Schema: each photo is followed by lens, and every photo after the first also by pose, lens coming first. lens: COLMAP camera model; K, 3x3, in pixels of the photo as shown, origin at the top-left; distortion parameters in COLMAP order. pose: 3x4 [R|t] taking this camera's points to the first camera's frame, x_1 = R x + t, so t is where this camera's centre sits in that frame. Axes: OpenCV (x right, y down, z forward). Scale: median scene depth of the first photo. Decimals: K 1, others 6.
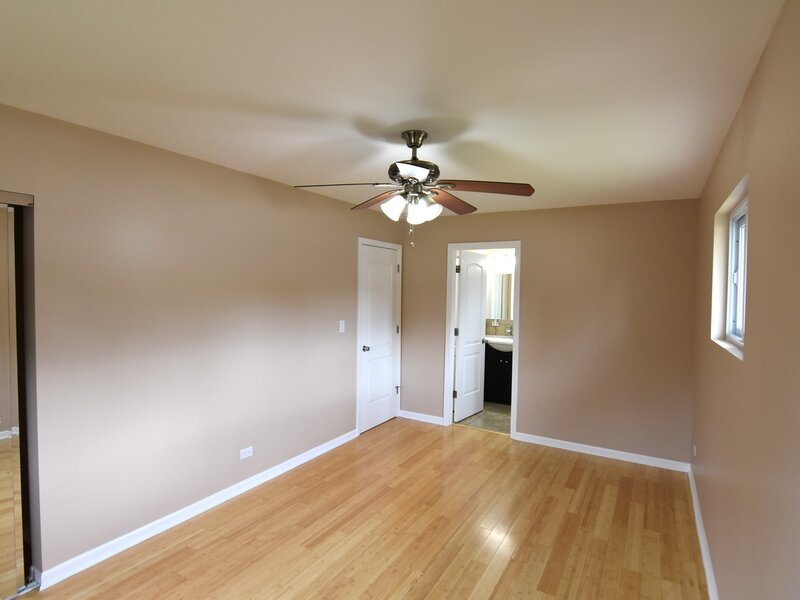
lens RADIAL K [[436.6, 0, 401.1], [0, 436.6, 298.2], [0, 0, 1]] dist [-0.008444, -0.011246]
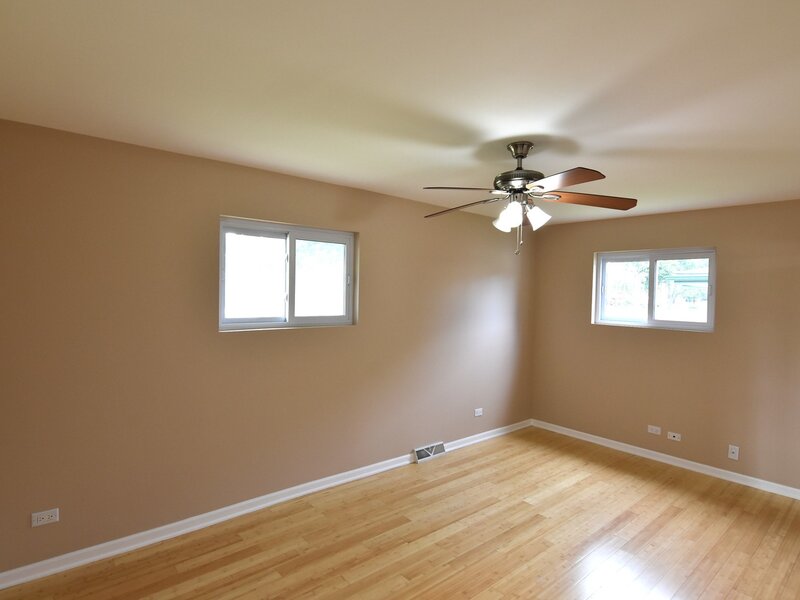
lens RADIAL K [[436.6, 0, 400.9], [0, 436.6, 305.0], [0, 0, 1]] dist [-0.008444, -0.011246]
pose [[-0.941241, -0.045201, 0.334697, -0.054476], [-0.030255, 0.998304, 0.049739, -0.034981], [-0.336378, 0.036690, -0.941012, 1.785839]]
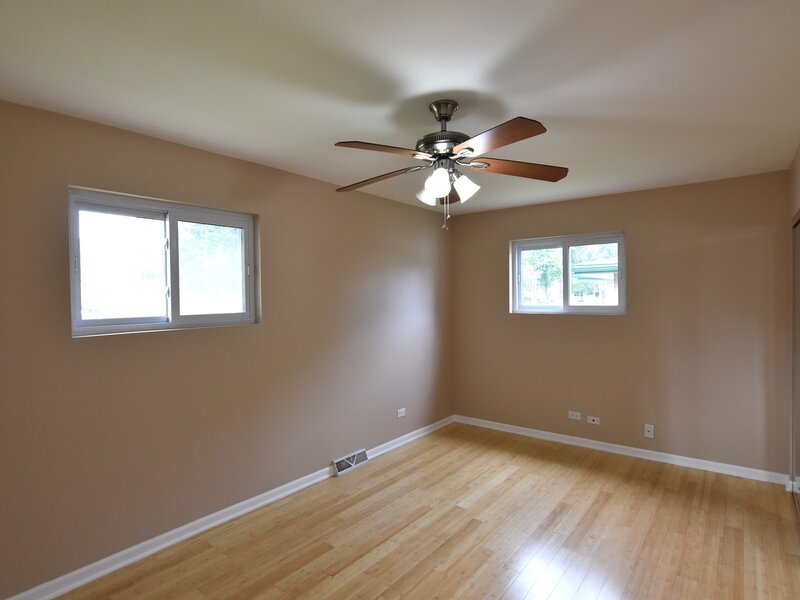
lens RADIAL K [[436.6, 0, 401.7], [0, 436.6, 303.8], [0, 0, 1]] dist [-0.008444, -0.011246]
pose [[-0.990393, -0.005599, 0.138171, -0.008335], [-0.000420, 0.999297, 0.037483, 0.001636], [-0.138284, 0.037064, -0.989699, 1.655726]]
